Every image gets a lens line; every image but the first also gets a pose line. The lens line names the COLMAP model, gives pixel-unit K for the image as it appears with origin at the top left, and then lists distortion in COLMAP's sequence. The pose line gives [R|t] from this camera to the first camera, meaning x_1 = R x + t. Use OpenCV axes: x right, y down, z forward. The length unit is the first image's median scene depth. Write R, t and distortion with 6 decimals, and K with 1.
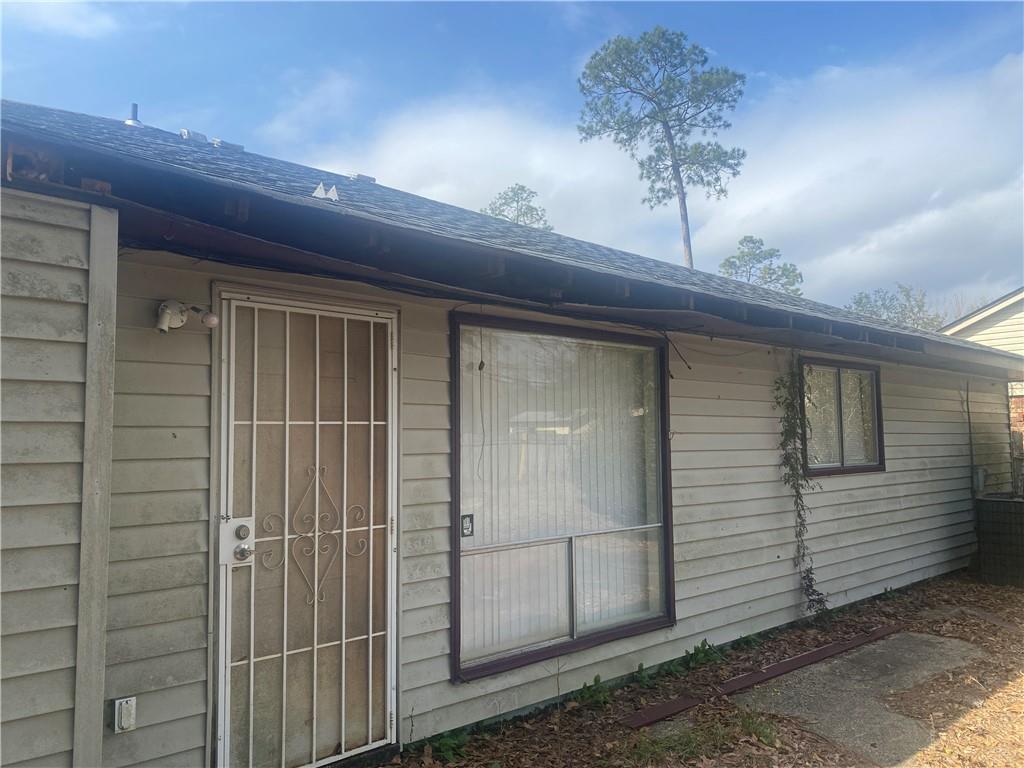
lens RADIAL K [[789.6, 0, 522.9], [0, 789.6, 381.0], [0, 0, 1]] dist [0.007311, 0.004047]
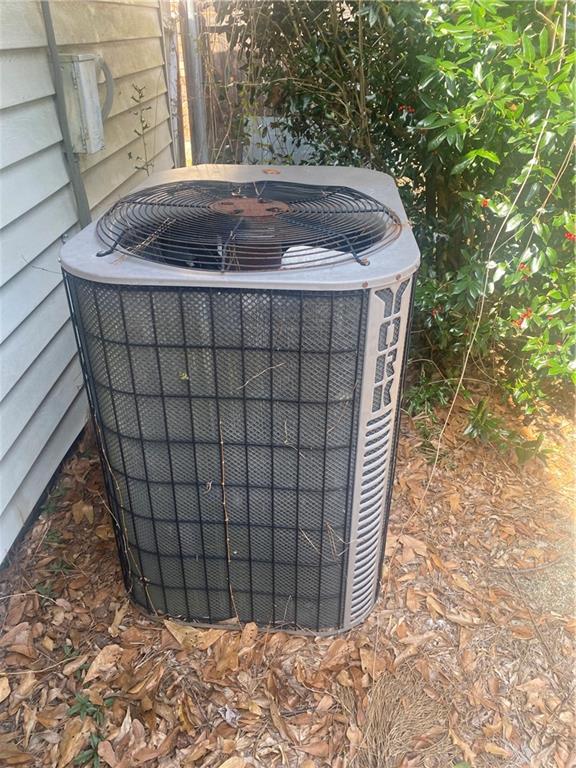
lens RADIAL K [[592.2, 0, 288.9], [0, 592.2, 380.6], [0, 0, 1]] dist [0.007311, 0.004047]
pose [[0.705628, -0.349386, 0.616457, 0.468828], [-0.072404, 0.829880, 0.553224, 0.085132], [-0.704874, -0.435004, 0.560289, 0.799403]]
